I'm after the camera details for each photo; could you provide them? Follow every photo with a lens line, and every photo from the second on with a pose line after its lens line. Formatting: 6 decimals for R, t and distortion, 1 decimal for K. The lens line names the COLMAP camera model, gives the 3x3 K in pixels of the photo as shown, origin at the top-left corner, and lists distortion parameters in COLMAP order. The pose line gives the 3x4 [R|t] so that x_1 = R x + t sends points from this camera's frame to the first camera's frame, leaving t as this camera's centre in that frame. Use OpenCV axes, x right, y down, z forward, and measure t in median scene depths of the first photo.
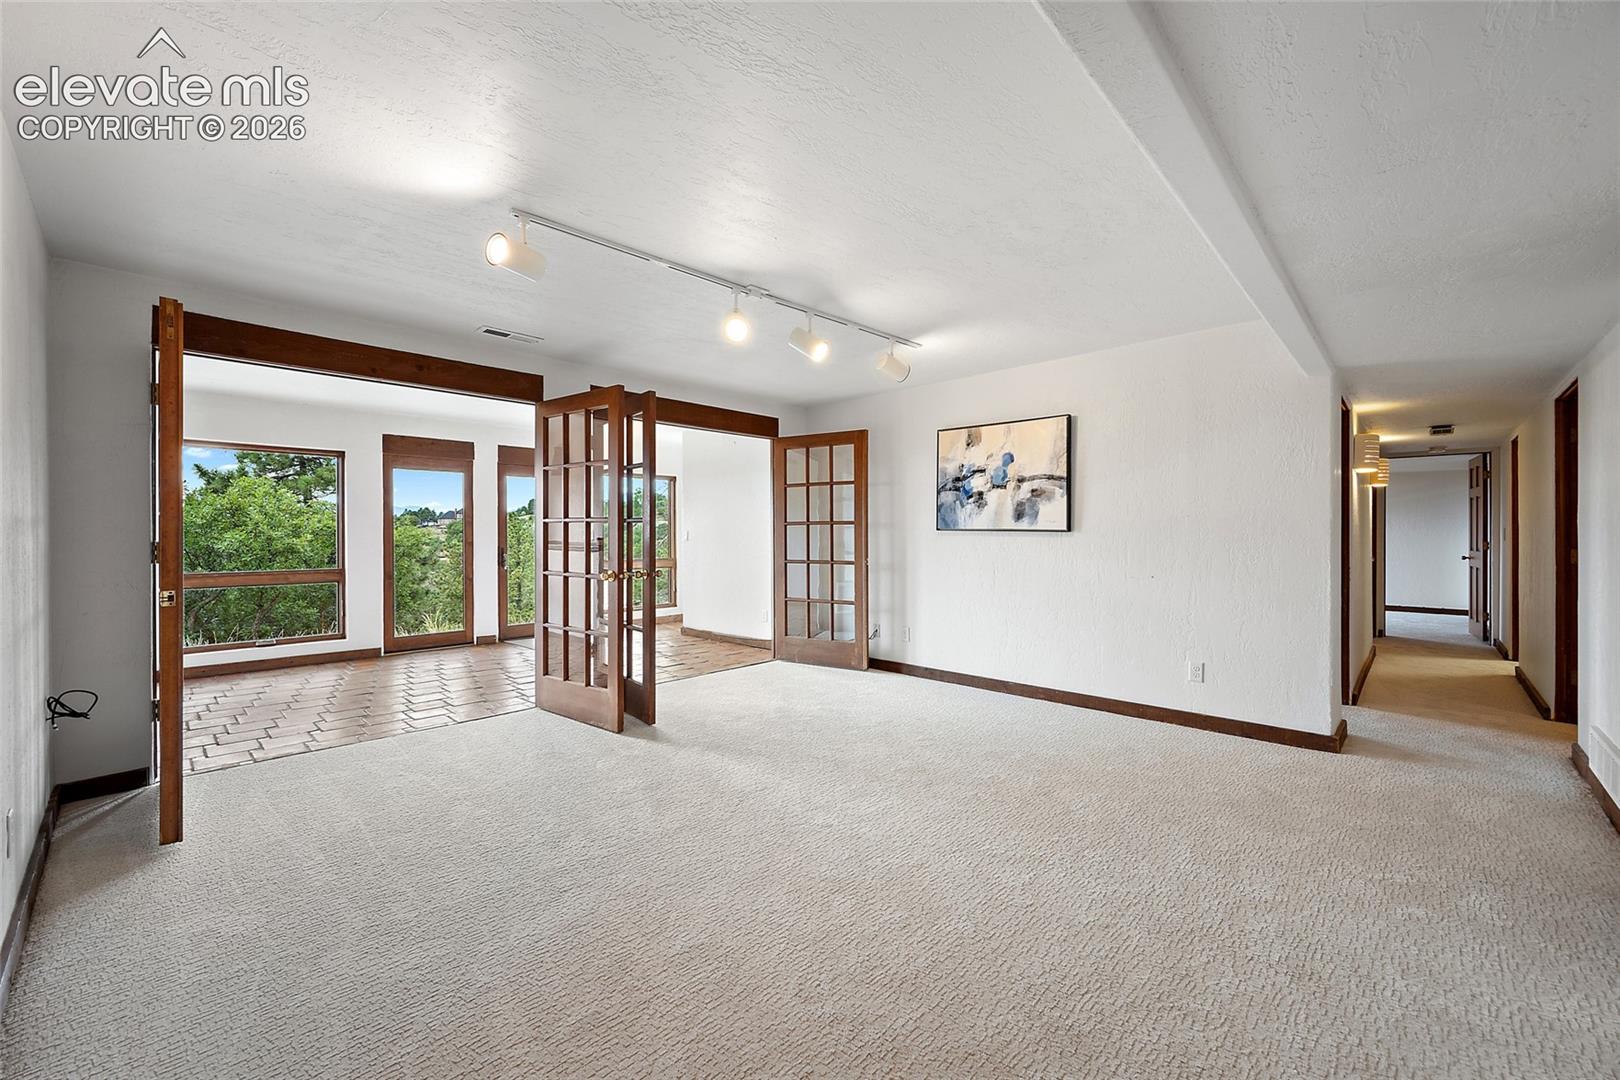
lens RADIAL K [[643.0, 0, 803.3], [0, 643.0, 535.6], [0, 0, 1]] dist [-0.003513, 0.001941]
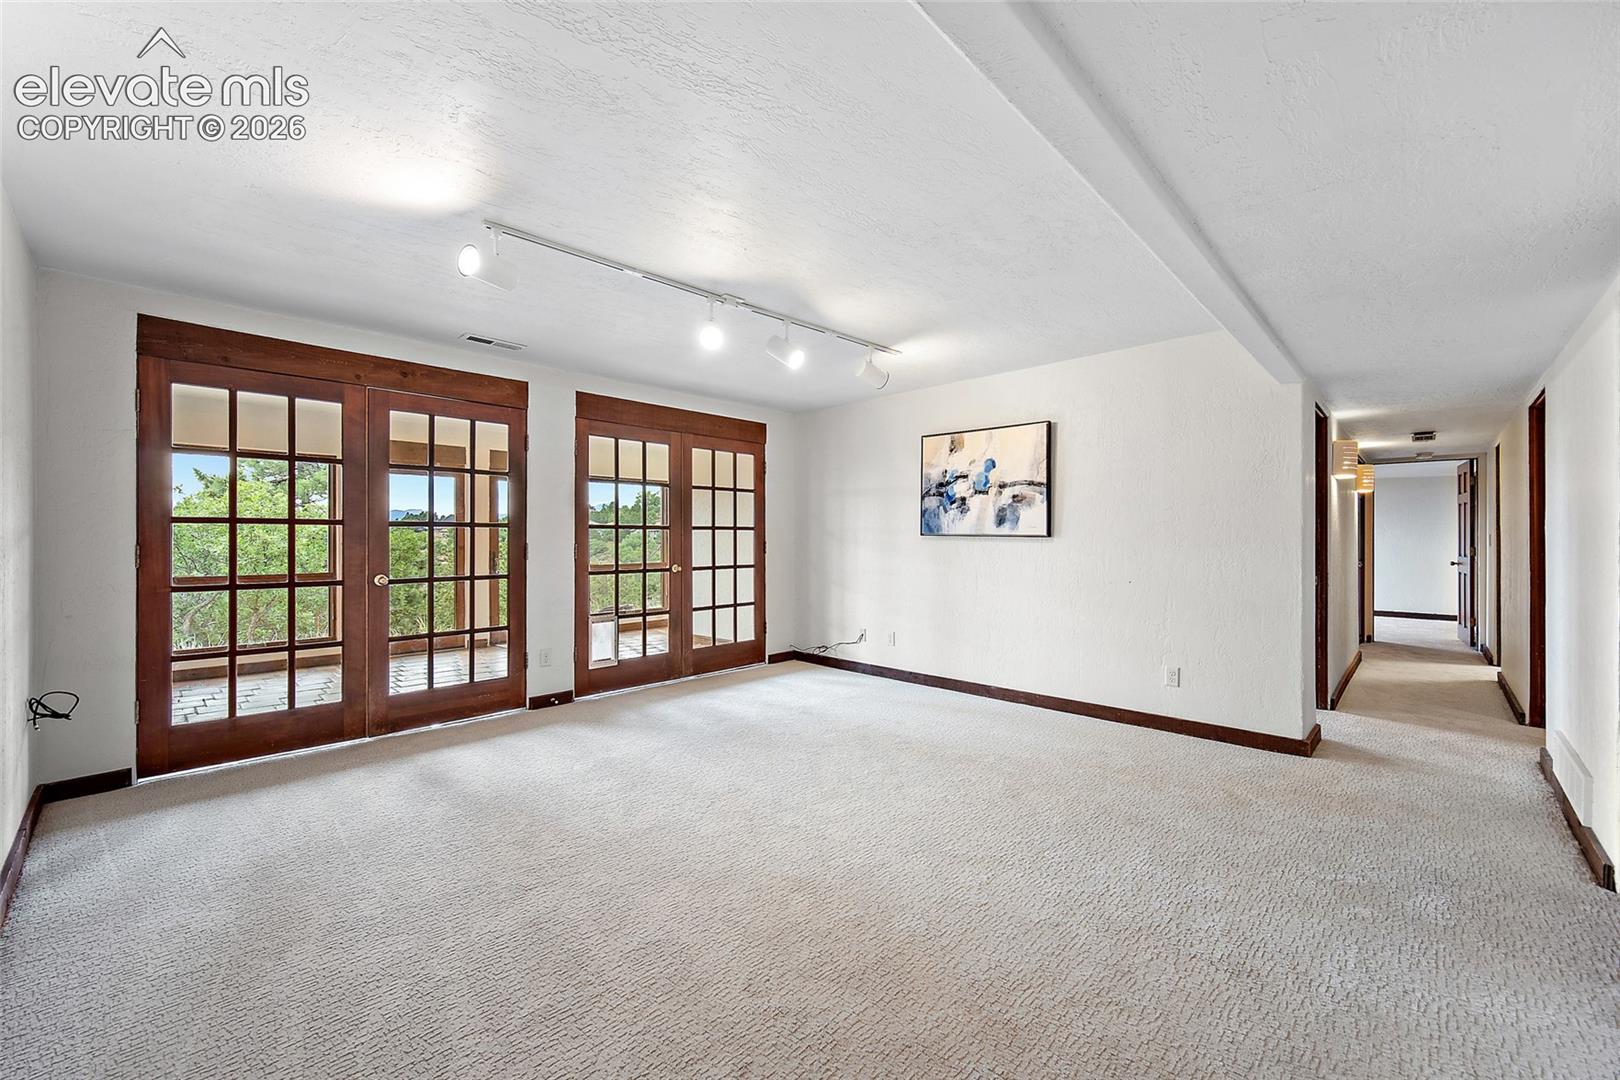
lens RADIAL K [[643.0, 0, 800.9], [0, 643.0, 538.0], [0, 0, 1]] dist [-0.003513, 0.001941]
pose [[0.999997, 0.001773, -0.001886, 0.070834], [-0.001779, 0.999994, -0.003086, -0.002797], [0.001880, 0.003090, 0.999993, -0.025328]]
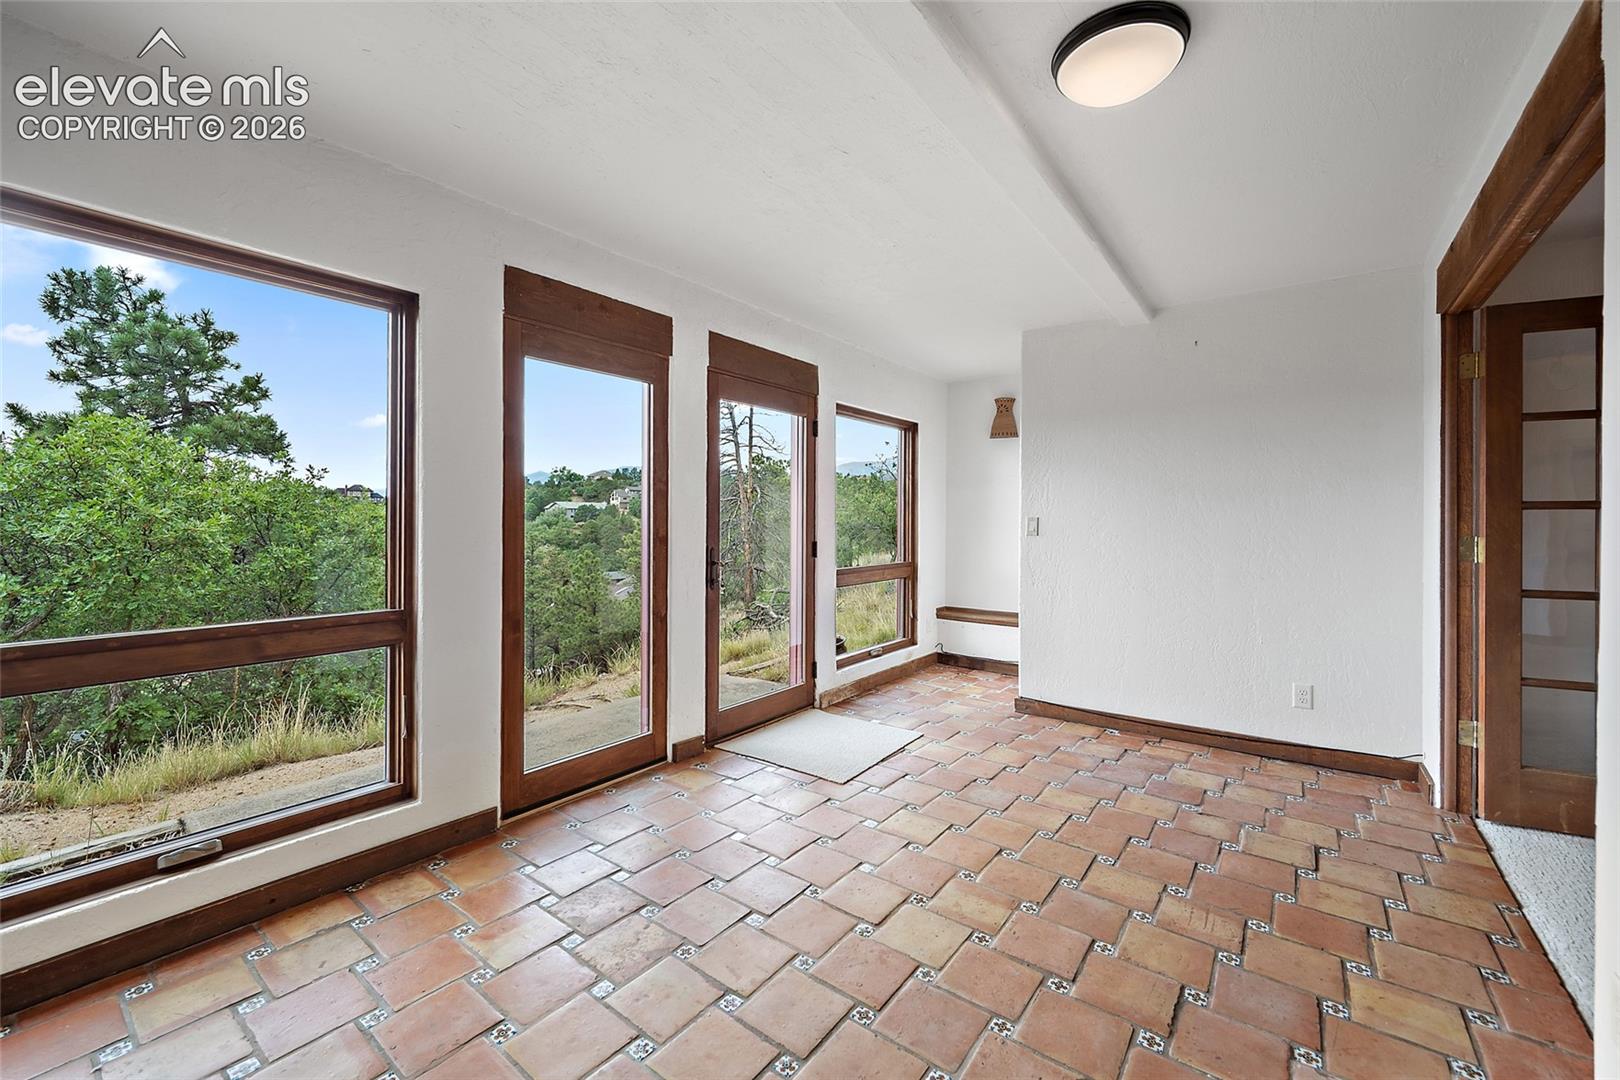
lens RADIAL K [[643.0, 0, 787.1], [0, 643.0, 517.1], [0, 0, 1]] dist [-0.003513, 0.001941]
pose [[0.993424, 0.011291, 0.113931, -0.104751], [-0.010882, 0.999932, -0.004209, -0.000655], [-0.113971, 0.002941, 0.993480, 0.117006]]
